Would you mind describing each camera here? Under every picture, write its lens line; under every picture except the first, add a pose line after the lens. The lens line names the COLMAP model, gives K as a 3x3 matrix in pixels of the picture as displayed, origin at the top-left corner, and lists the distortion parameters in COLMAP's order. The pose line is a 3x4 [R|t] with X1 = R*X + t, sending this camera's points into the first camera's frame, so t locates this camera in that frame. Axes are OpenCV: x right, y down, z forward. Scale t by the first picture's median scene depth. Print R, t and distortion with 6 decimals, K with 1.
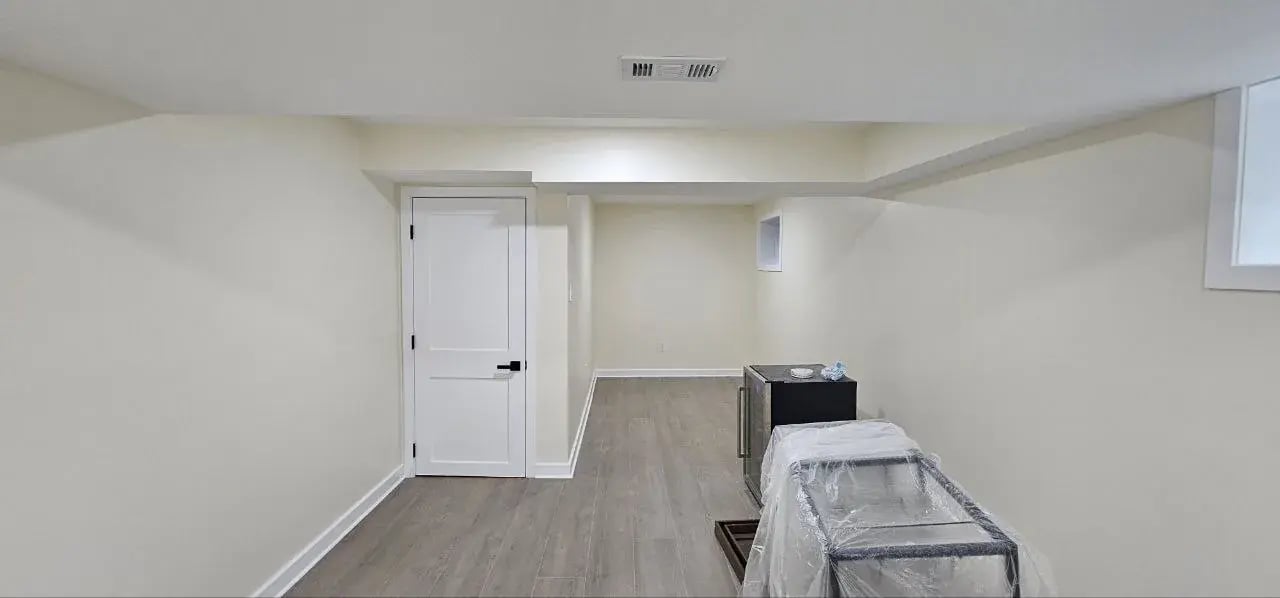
lens RADIAL K [[513.3, 0, 634.6], [0, 513.3, 291.4], [0, 0, 1]] dist [-0.000463, 0.000025]
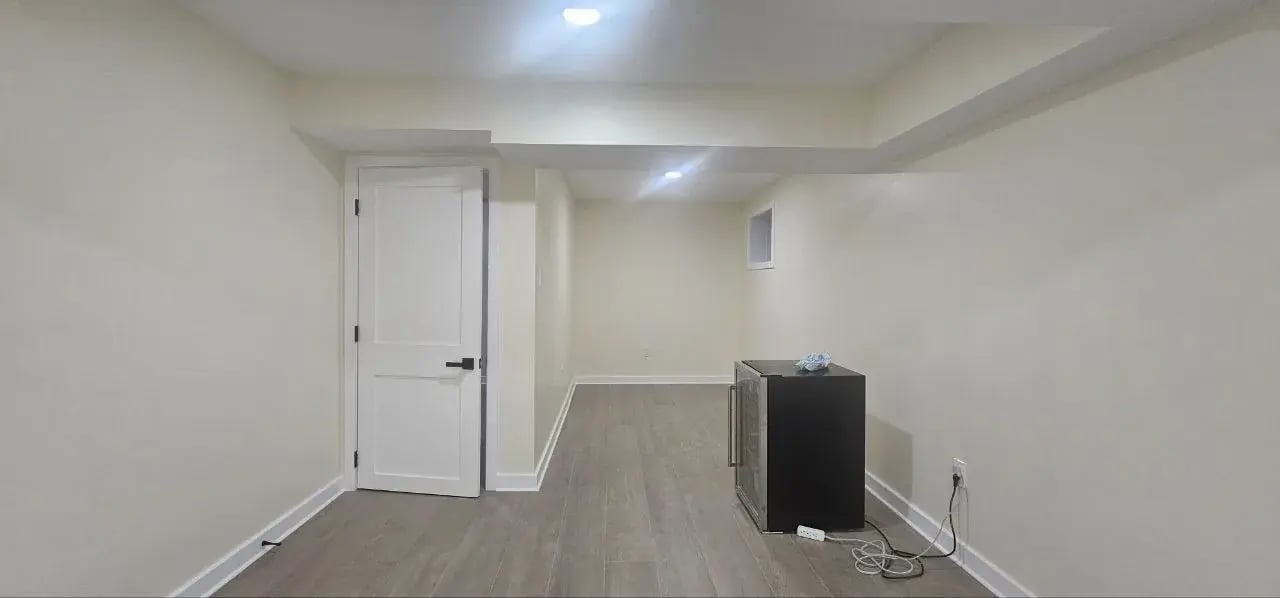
lens RADIAL K [[513.3, 0, 634.6], [0, 513.3, 291.4], [0, 0, 1]] dist [-0.000463, 0.000025]
pose [[0.999768, 0.003563, 0.021265, 0.021104], [-0.002801, 0.999357, -0.035747, 0.056235], [-0.021379, 0.035679, 0.999135, 0.116482]]
